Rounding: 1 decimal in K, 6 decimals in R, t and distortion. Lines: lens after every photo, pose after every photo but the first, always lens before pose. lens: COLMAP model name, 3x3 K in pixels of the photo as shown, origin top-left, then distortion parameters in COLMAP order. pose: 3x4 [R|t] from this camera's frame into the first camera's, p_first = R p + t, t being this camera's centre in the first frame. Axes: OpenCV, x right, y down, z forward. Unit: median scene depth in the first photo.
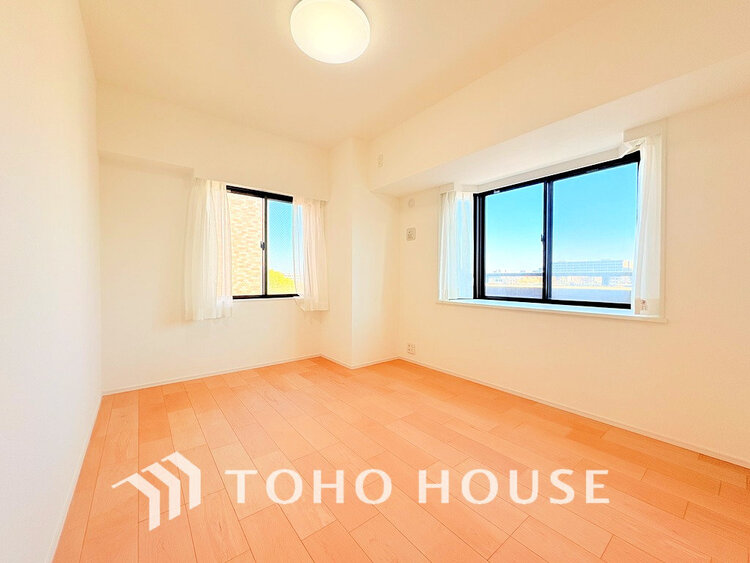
lens RADIAL K [[302.2, 0, 367.8], [0, 302.2, 277.7], [0, 0, 1]] dist [0.000261, 0.000468]
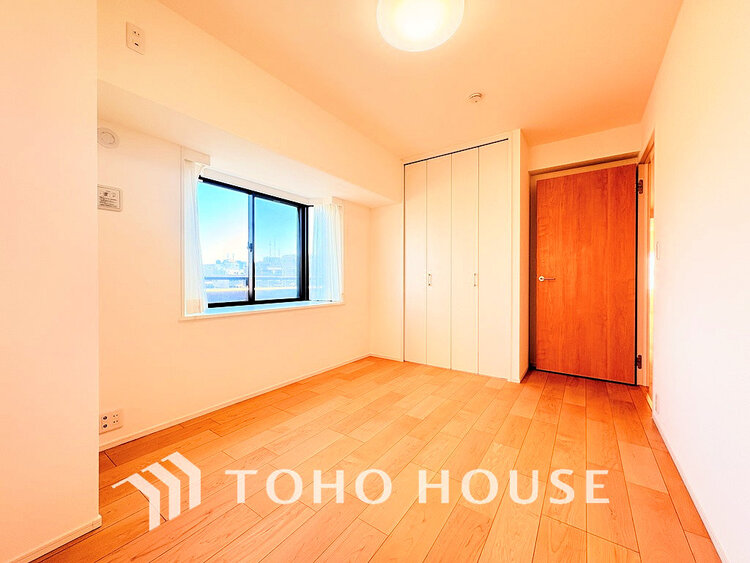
lens RADIAL K [[302.2, 0, 375.1], [0, 302.2, 282.8], [0, 0, 1]] dist [0.000261, 0.000468]
pose [[-0.306423, -0.010896, 0.951833, -0.604114], [0.004397, 0.999908, 0.012862, -0.007290], [-0.951885, 0.008126, -0.306347, 0.908422]]
